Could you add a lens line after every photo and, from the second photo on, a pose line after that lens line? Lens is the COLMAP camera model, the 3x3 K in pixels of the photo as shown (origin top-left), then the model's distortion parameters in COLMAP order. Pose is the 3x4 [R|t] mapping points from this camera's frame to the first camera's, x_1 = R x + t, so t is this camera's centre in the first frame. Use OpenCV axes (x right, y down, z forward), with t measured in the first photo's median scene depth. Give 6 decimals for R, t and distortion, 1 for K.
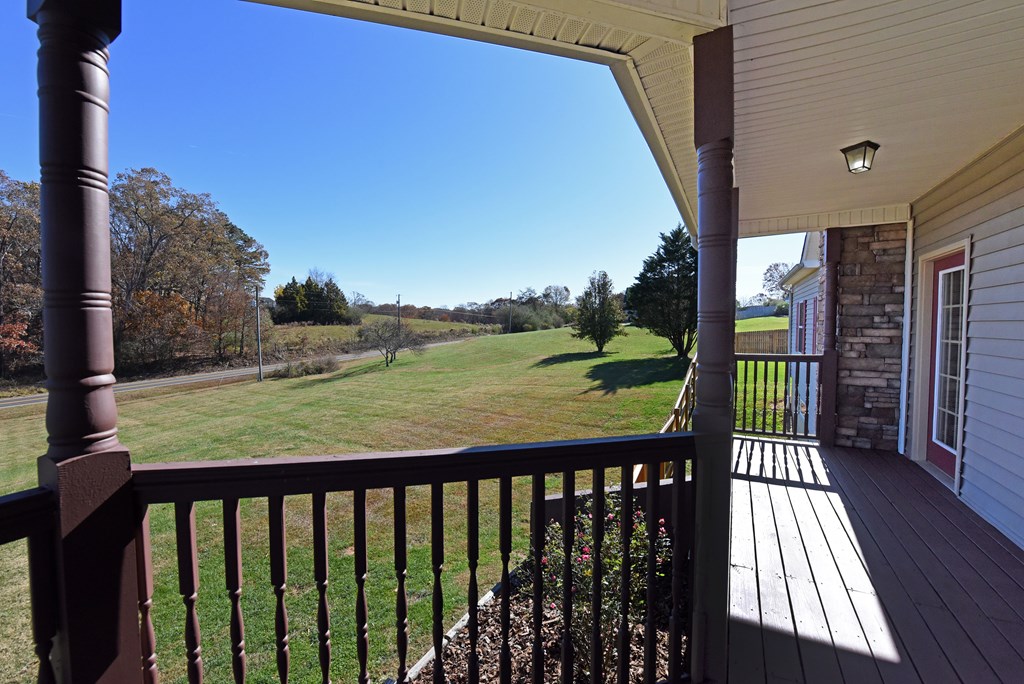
lens RADIAL K [[407.2, 0, 515.5], [0, 407.2, 336.1], [0, 0, 1]] dist [-0.018891, -0.000832]
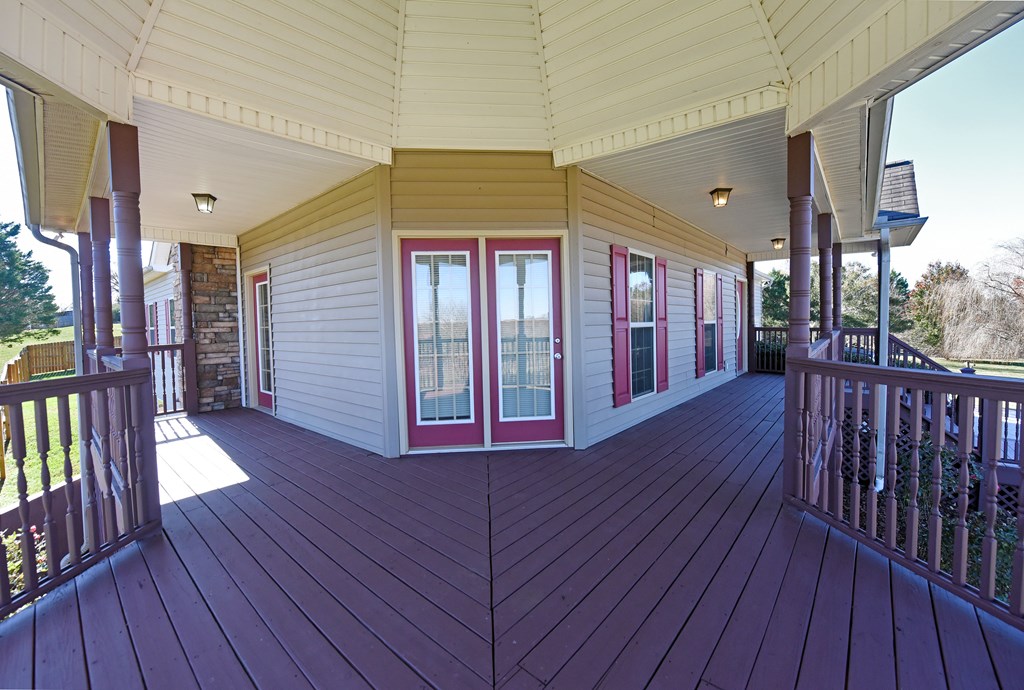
lens RADIAL K [[414.7, 0, 513.0], [0, 414.7, 337.0], [0, 0, 1]] dist [-0.015479, -0.000126]
pose [[0.214306, -0.040977, 0.975907, -0.272774], [0.056147, 0.997984, 0.029575, 0.048858], [-0.975152, 0.048456, 0.216174, -0.287450]]
